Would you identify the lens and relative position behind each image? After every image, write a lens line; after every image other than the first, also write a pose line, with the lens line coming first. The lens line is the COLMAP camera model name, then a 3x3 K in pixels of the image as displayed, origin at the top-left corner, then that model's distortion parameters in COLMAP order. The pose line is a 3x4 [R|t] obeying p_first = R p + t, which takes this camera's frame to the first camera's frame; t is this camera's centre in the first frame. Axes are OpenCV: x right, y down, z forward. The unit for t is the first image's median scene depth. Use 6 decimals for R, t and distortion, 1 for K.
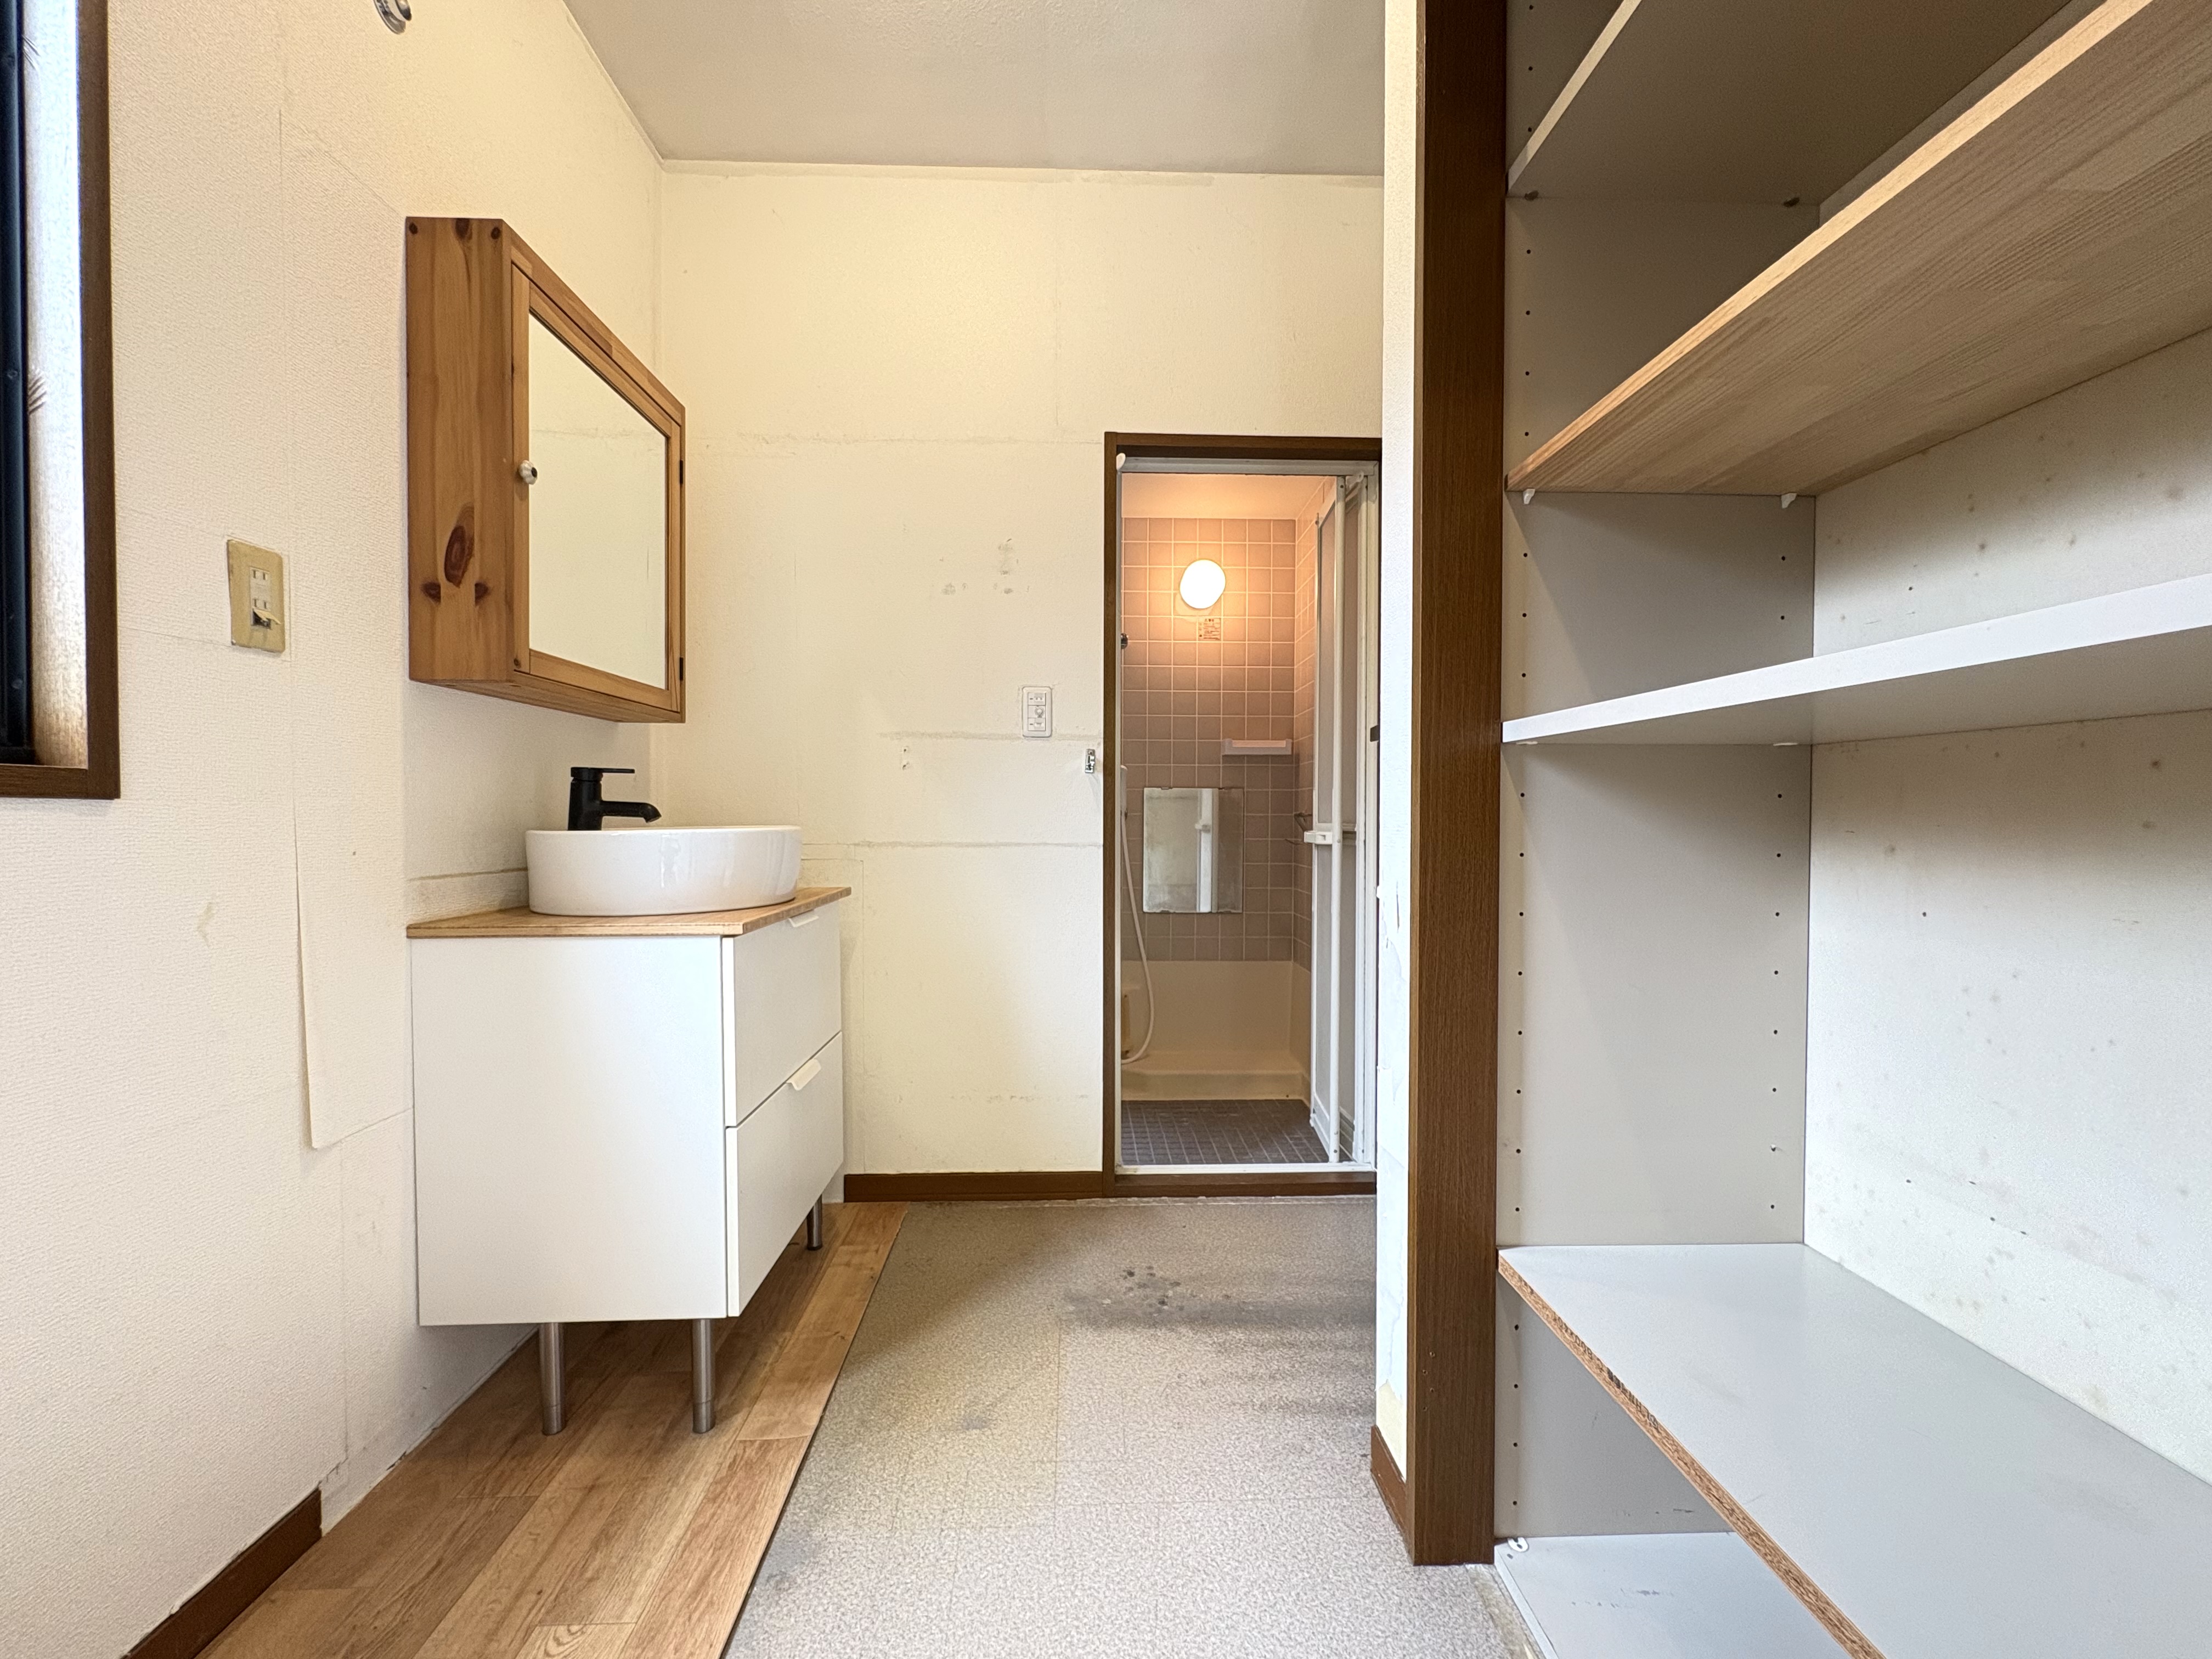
lens RADIAL K [[892.5, 0, 1107.8], [0, 892.5, 832.2], [0, 0, 1]] dist [0.000291, 0.000241]
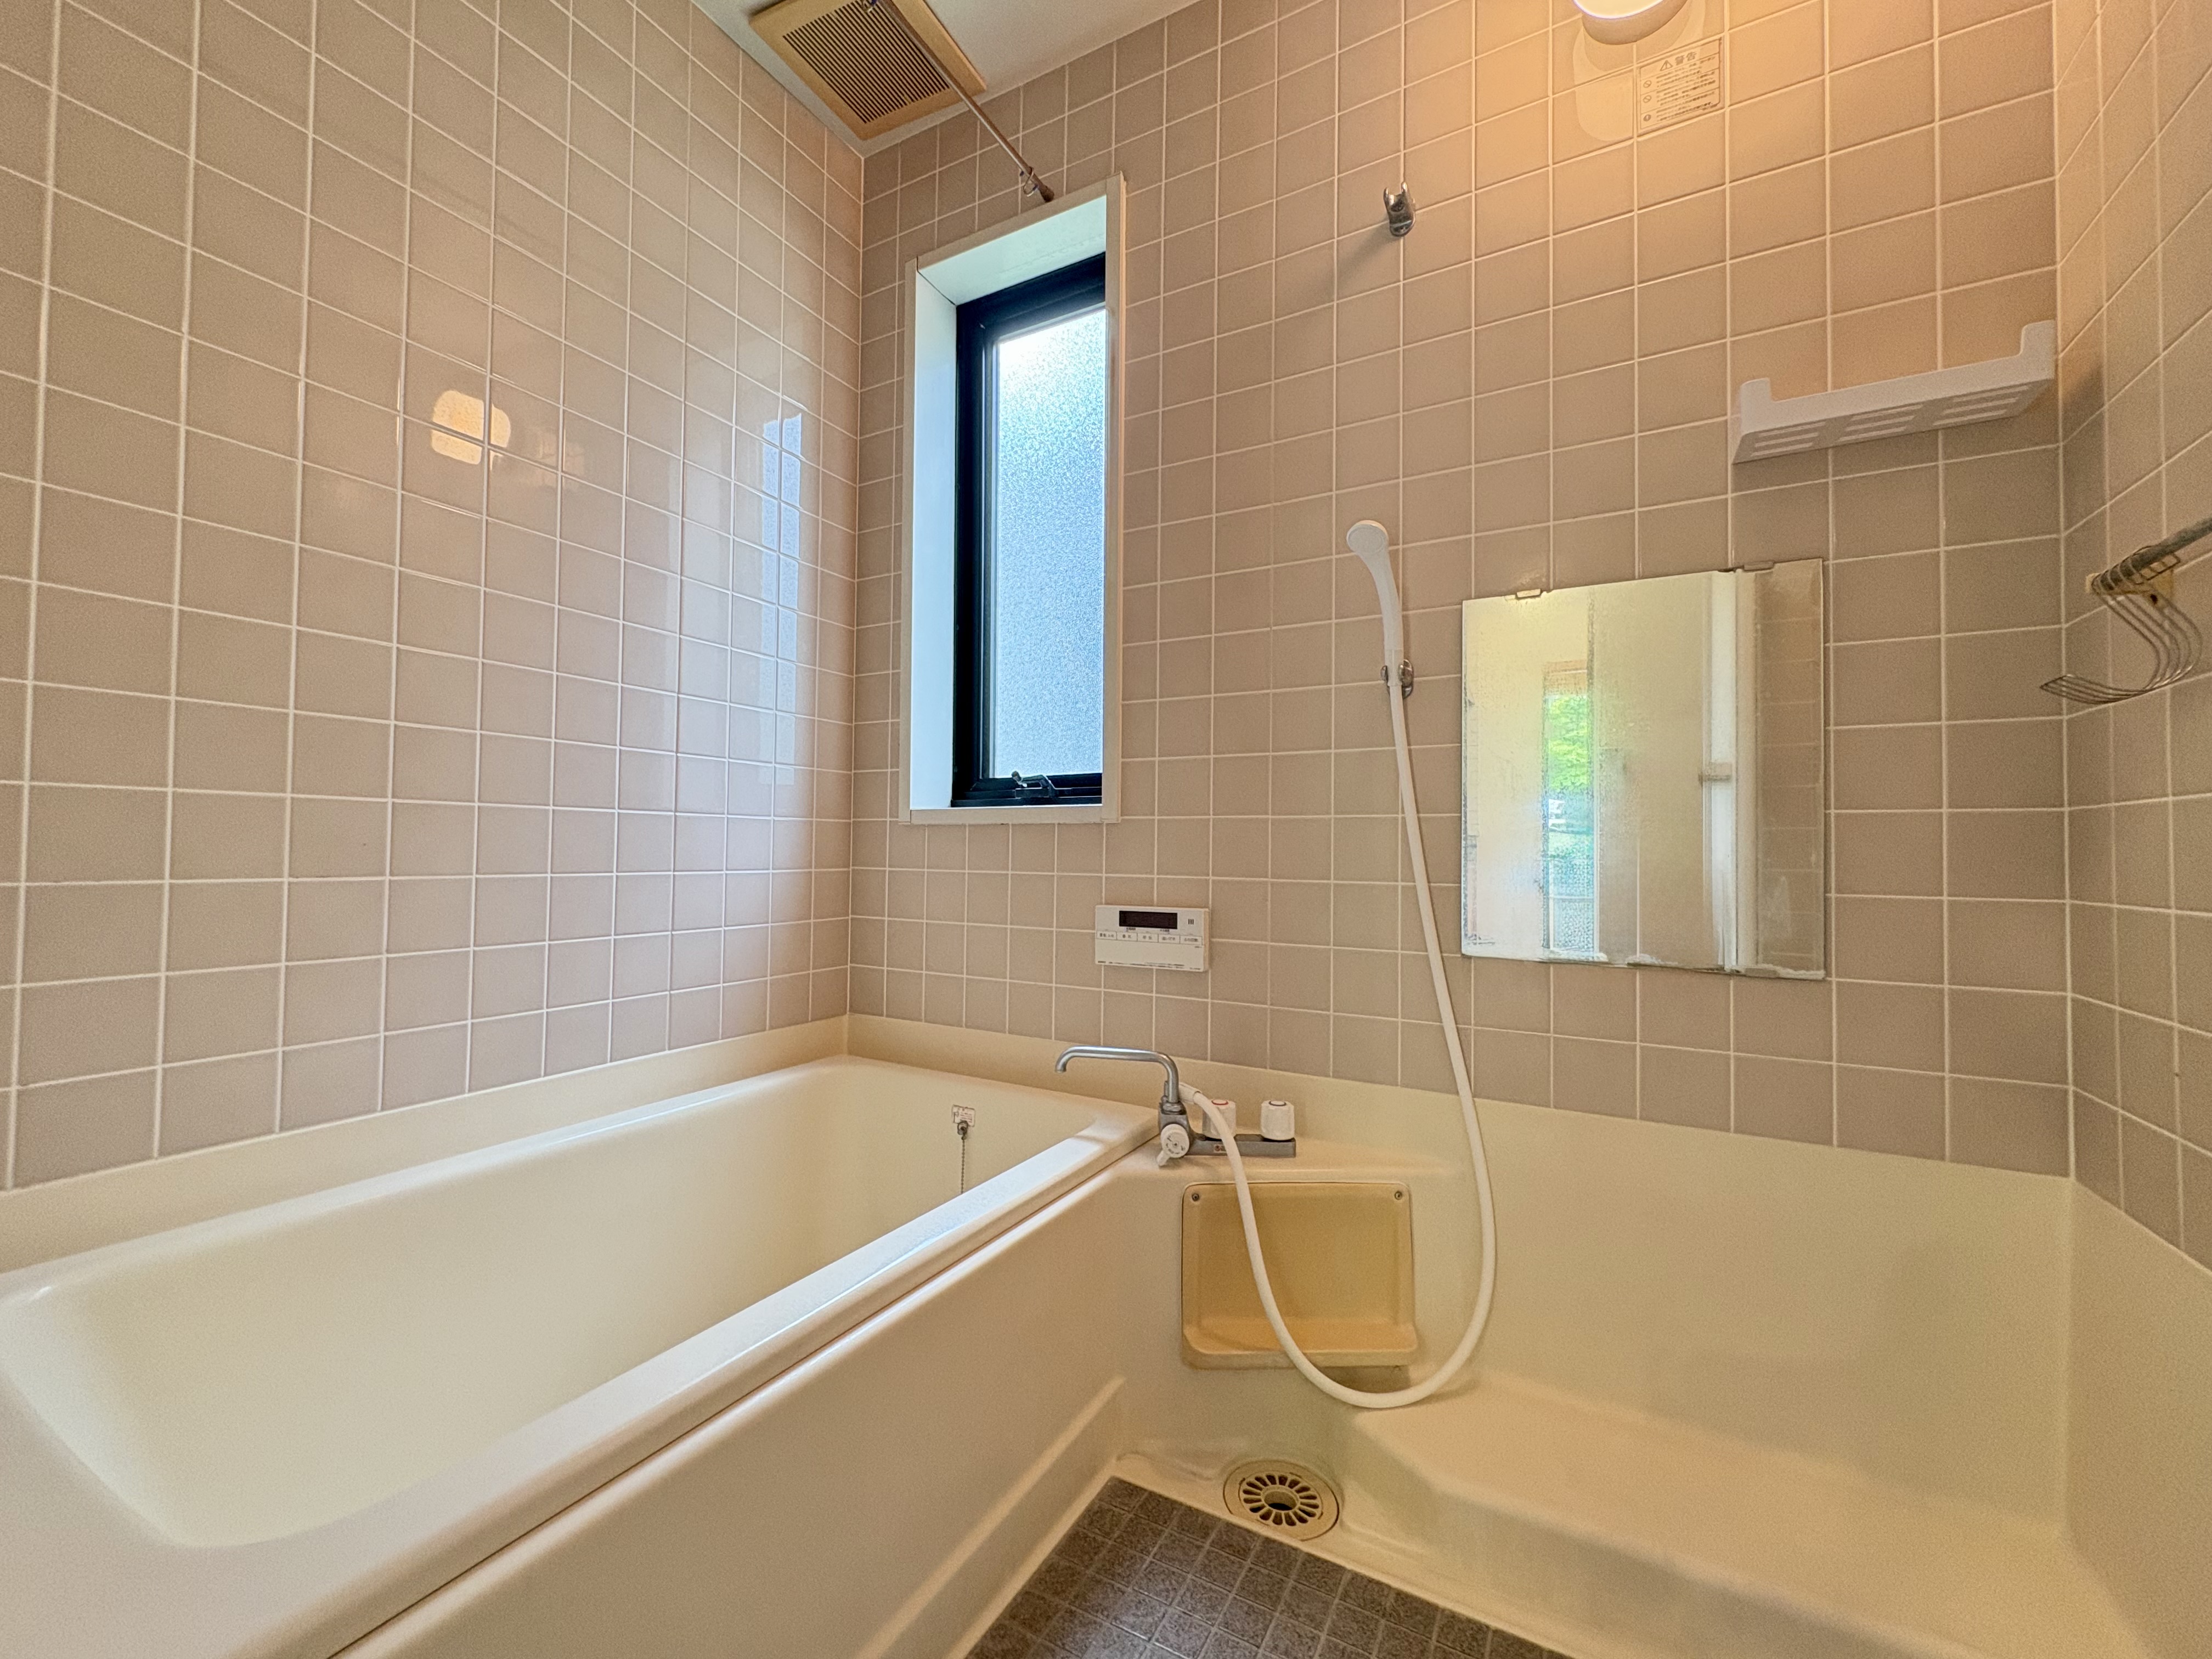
lens RADIAL K [[892.5, 0, 1107.8], [0, 892.5, 832.2], [0, 0, 1]] dist [0.000291, 0.000241]
pose [[0.857960, -0.005644, -0.513685, 0.228496], [-0.015295, 0.999216, -0.036525, 0.129081], [0.513489, 0.039194, 0.857201, 1.434006]]
